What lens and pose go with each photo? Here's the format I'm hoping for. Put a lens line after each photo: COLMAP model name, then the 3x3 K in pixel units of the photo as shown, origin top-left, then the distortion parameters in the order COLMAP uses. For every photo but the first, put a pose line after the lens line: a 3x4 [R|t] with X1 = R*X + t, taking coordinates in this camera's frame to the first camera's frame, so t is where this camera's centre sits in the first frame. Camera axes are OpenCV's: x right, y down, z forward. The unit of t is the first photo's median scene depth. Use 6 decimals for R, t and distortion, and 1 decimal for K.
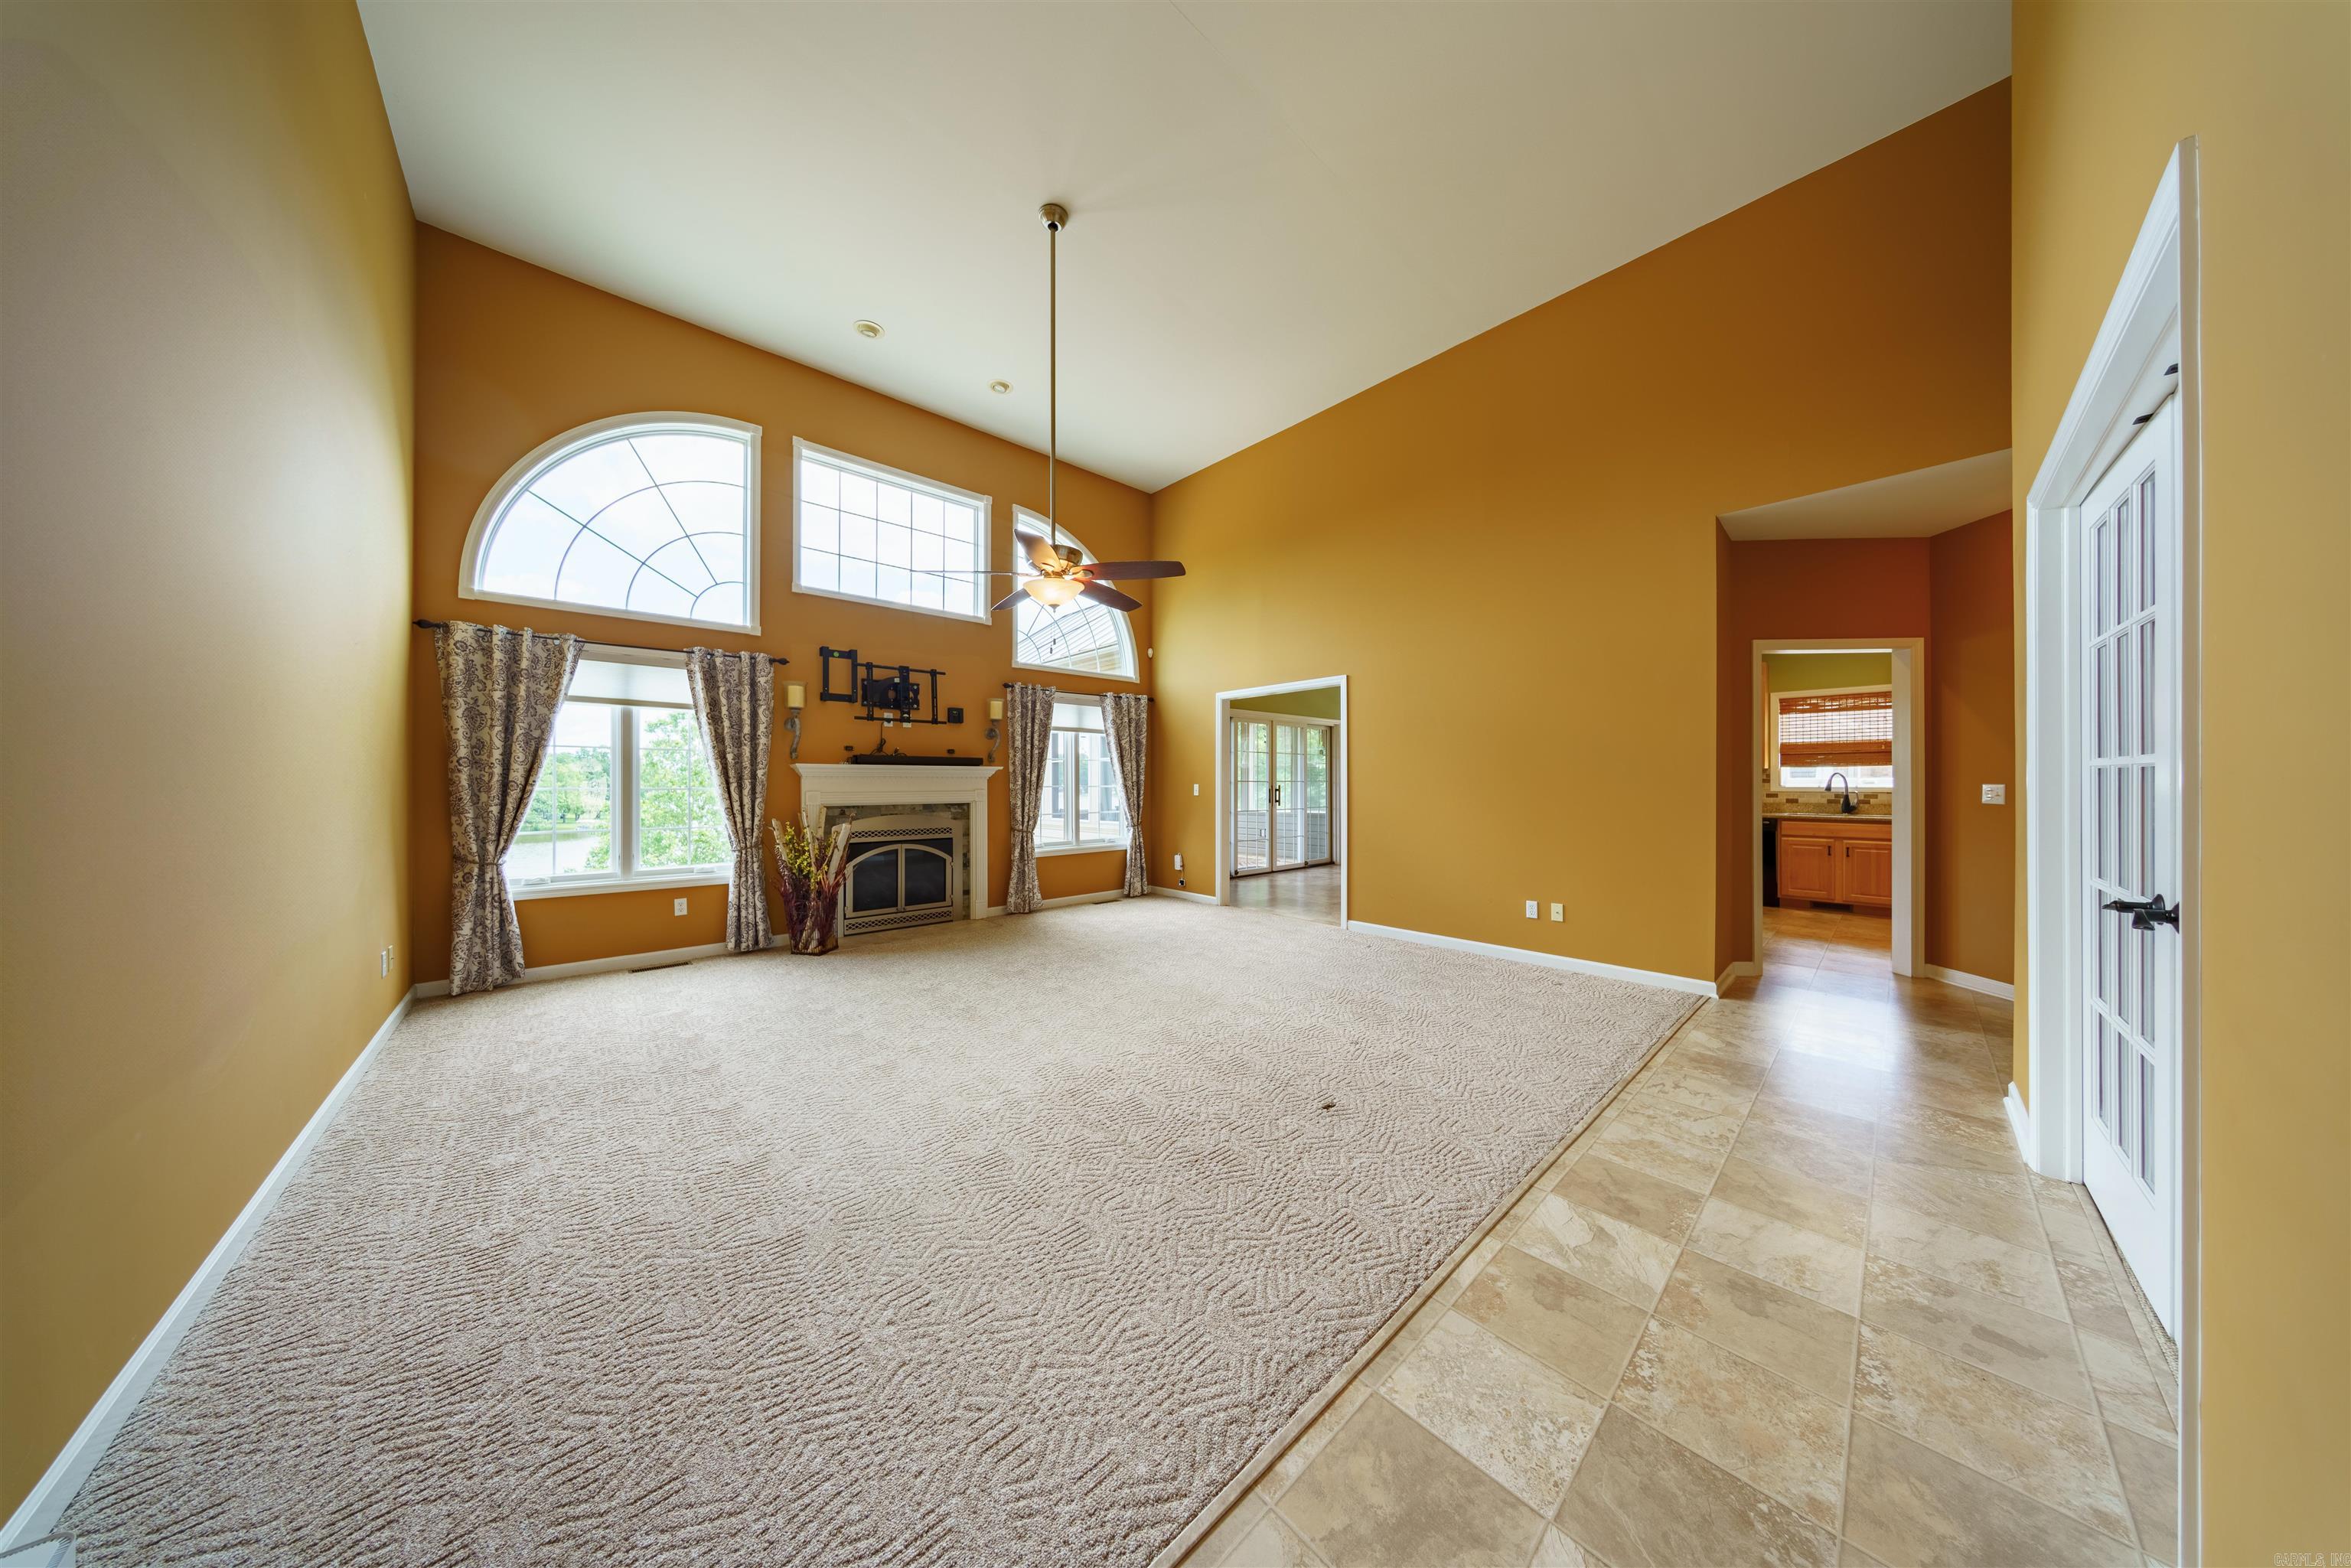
lens RADIAL K [[672.7, 0, 1162.9], [0, 672.7, 780.0], [0, 0, 1]] dist [-0.005100, 0.000487]
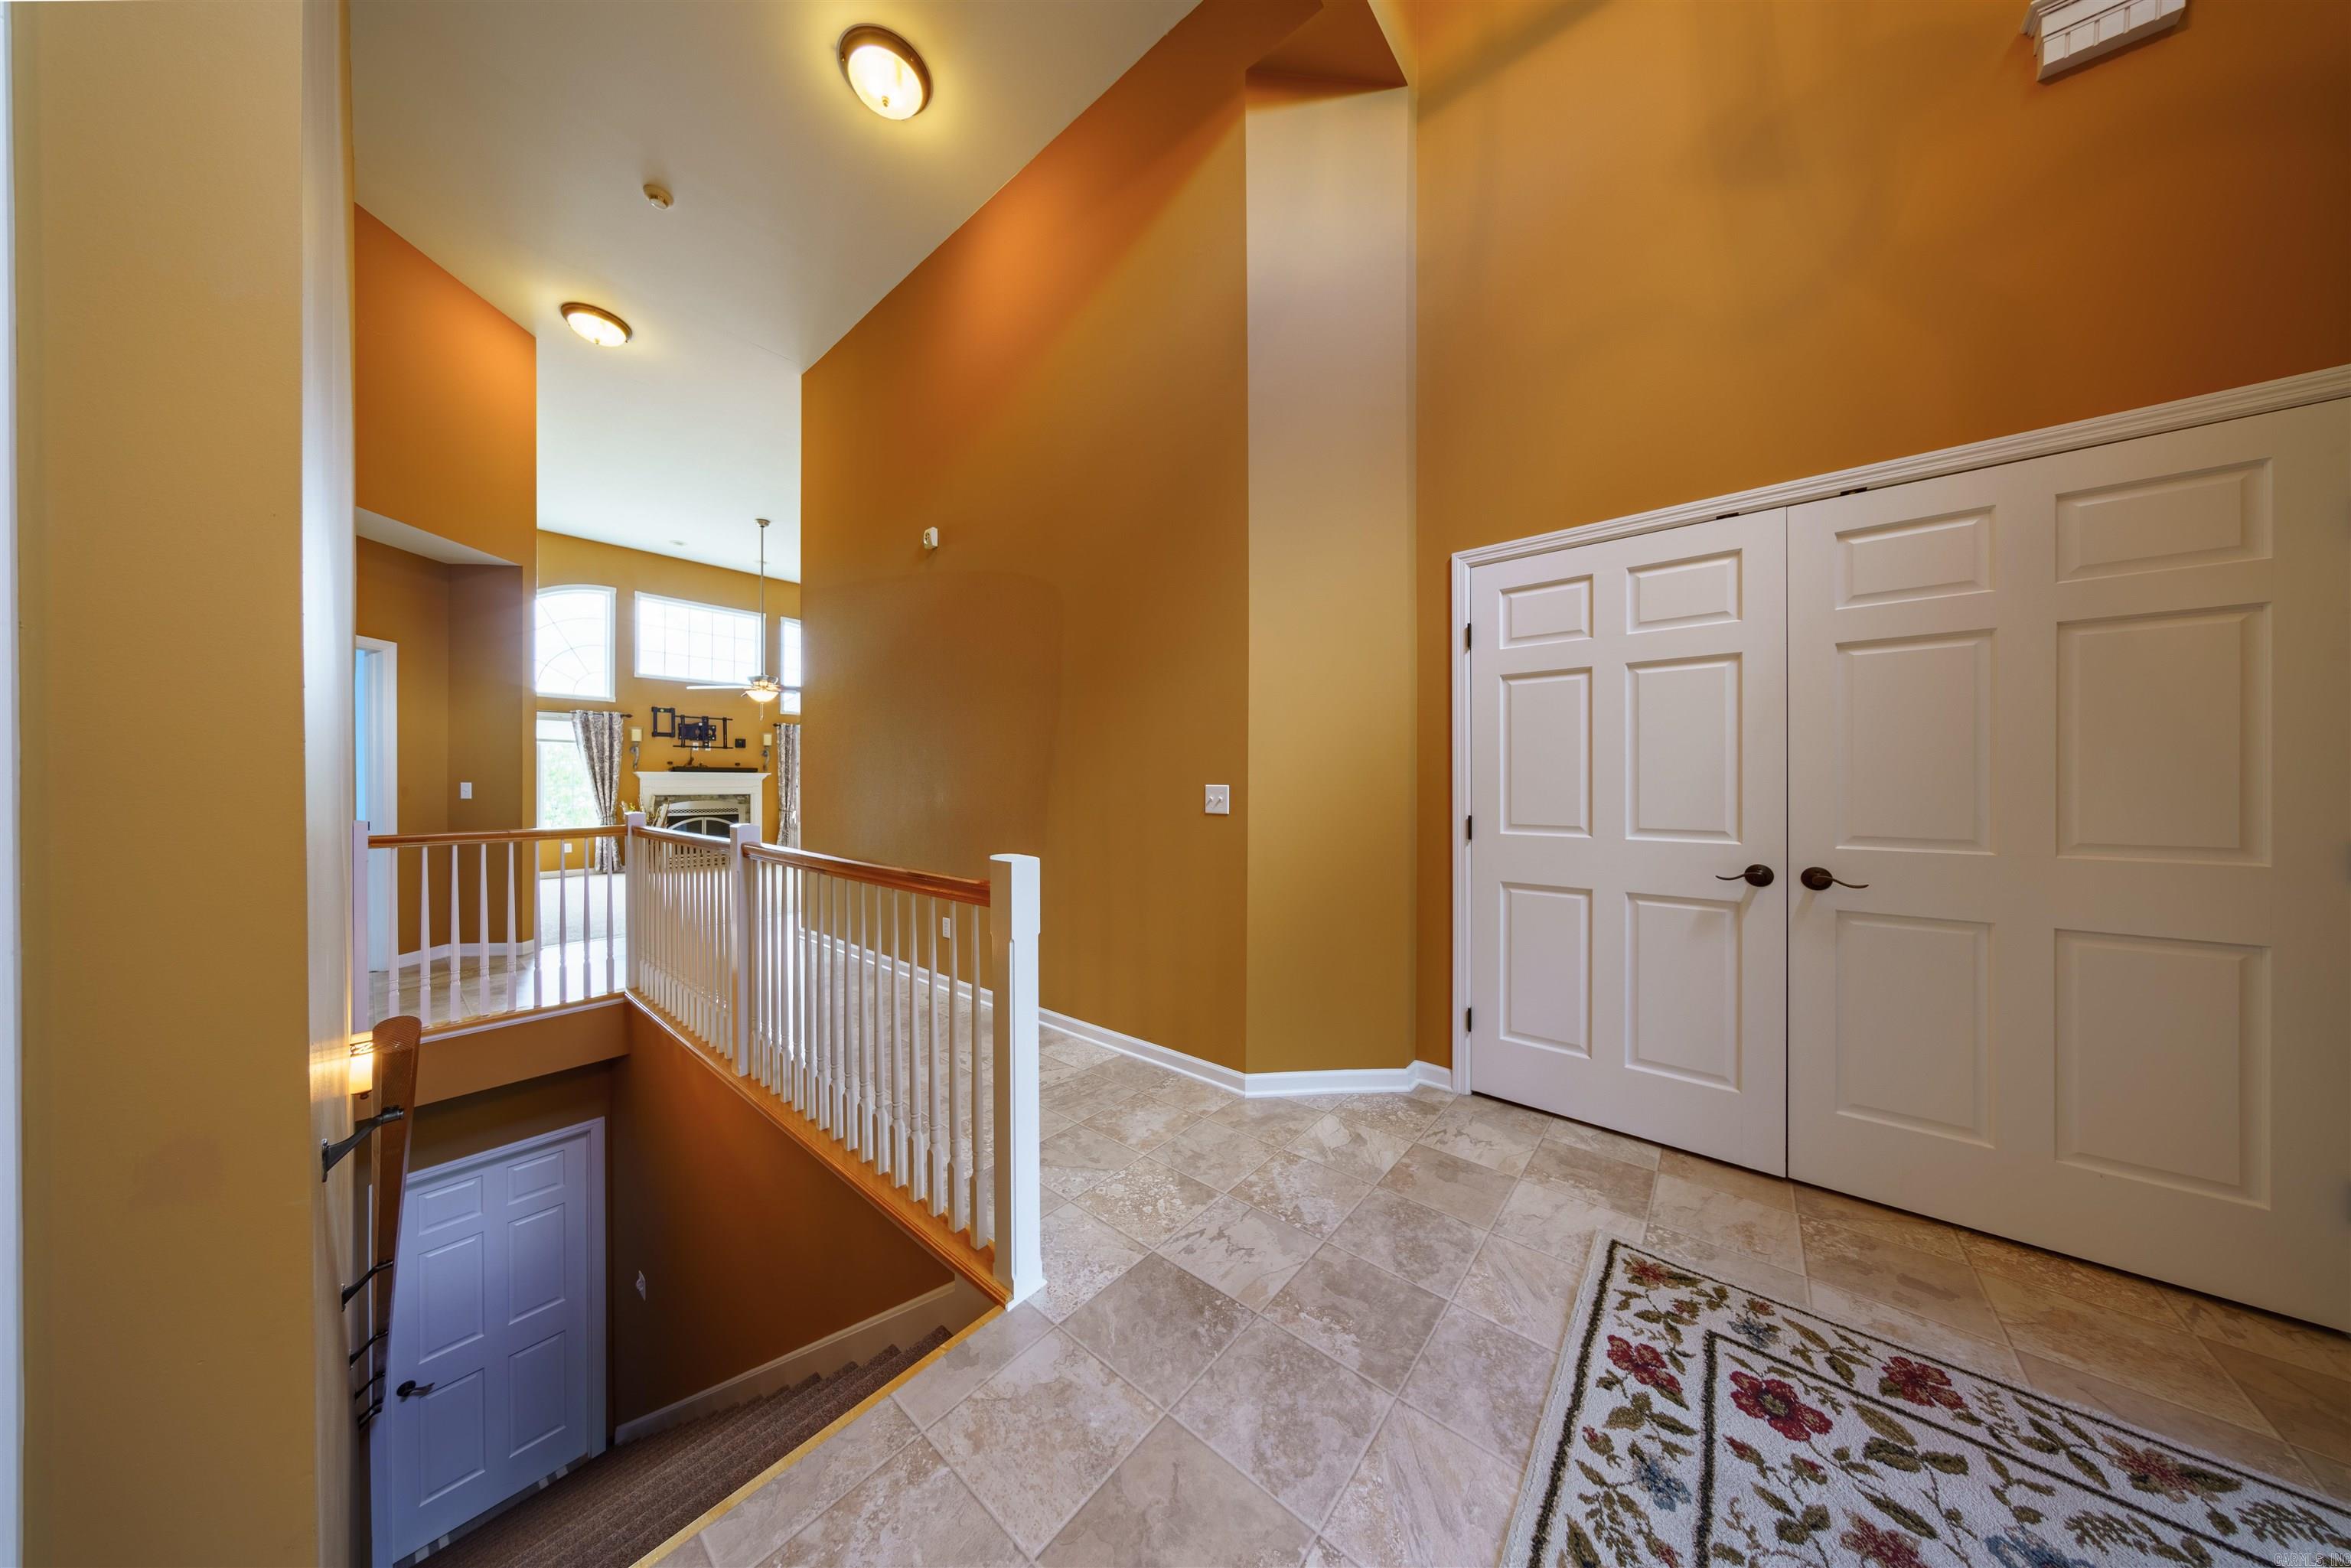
lens RADIAL K [[672.7, 0, 1169.3], [0, 672.7, 781.7], [0, 0, 1]] dist [-0.005100, 0.000487]
pose [[0.989671, 0.002352, 0.143340, 0.570204], [-0.003538, 0.999962, 0.008015, -0.015601], [-0.143316, -0.008439, 0.989641, -0.923359]]
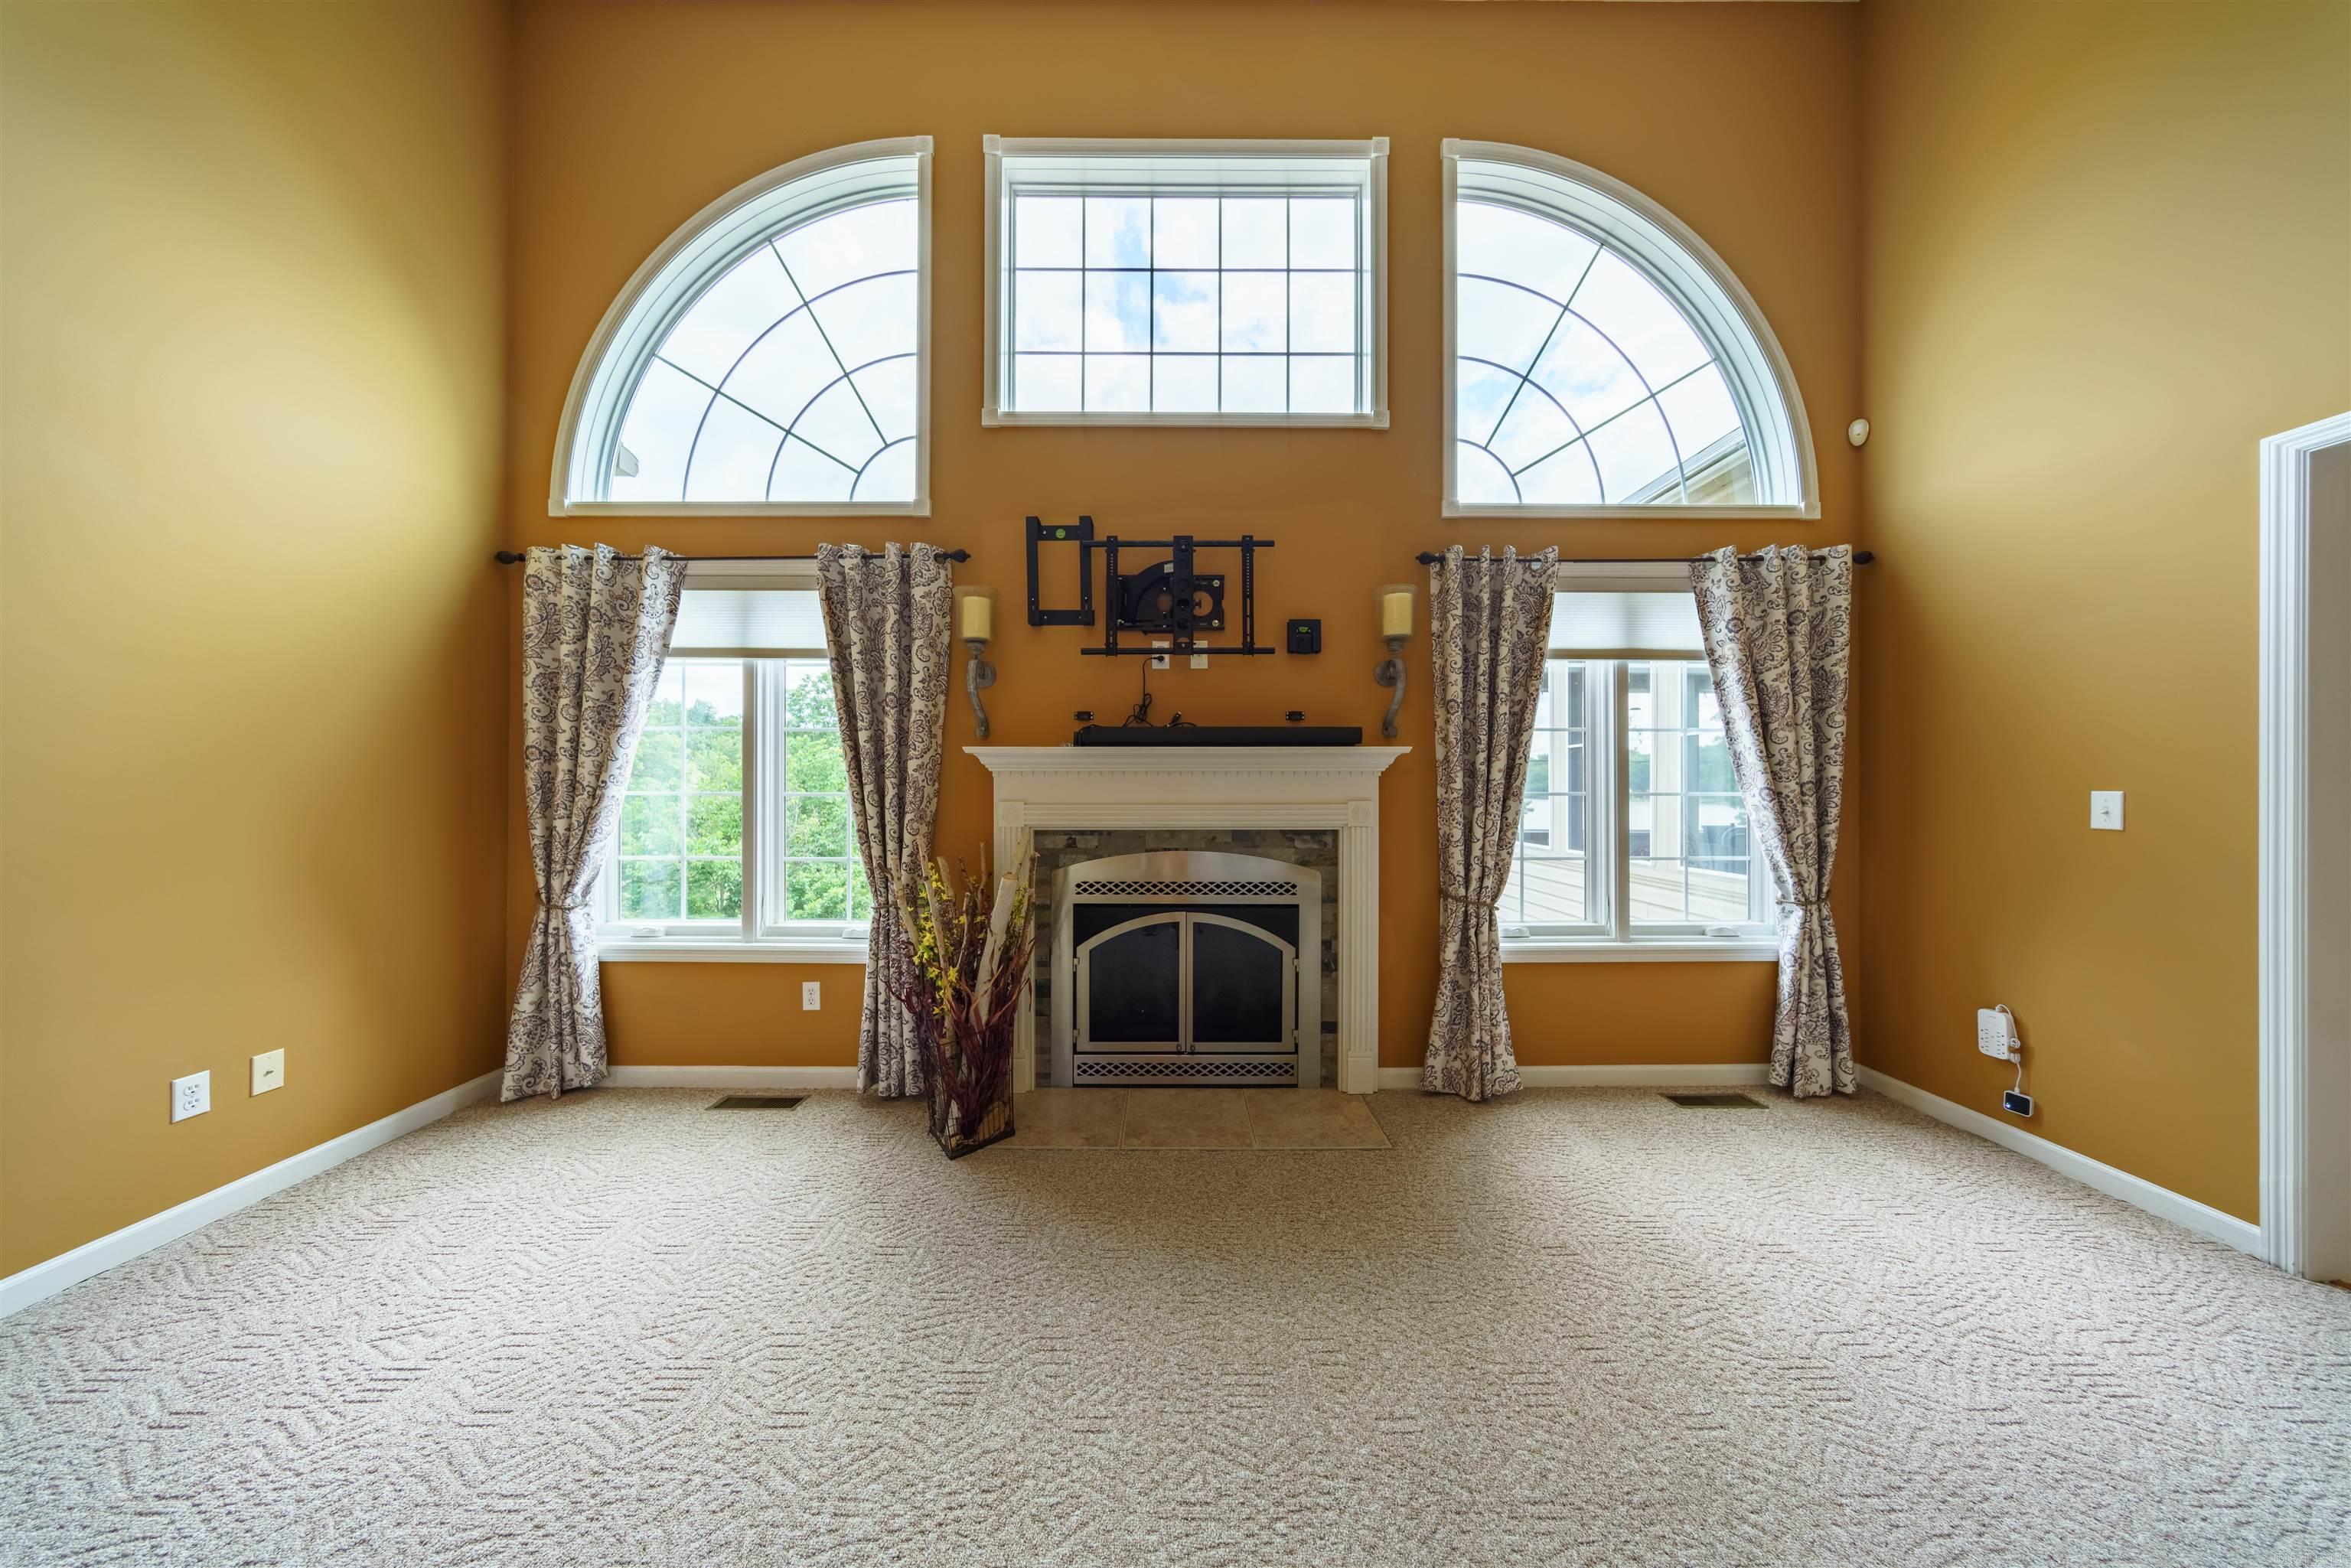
lens RADIAL K [[672.7, 0, 1172.3], [0, 672.7, 785.3], [0, 0, 1]] dist [-0.005100, 0.000487]
pose [[0.751217, 0.001238, -0.660054, -0.079096], [0.001884, 0.999990, 0.004019, 0.002790], [0.660052, -0.004263, 0.751208, 0.635973]]
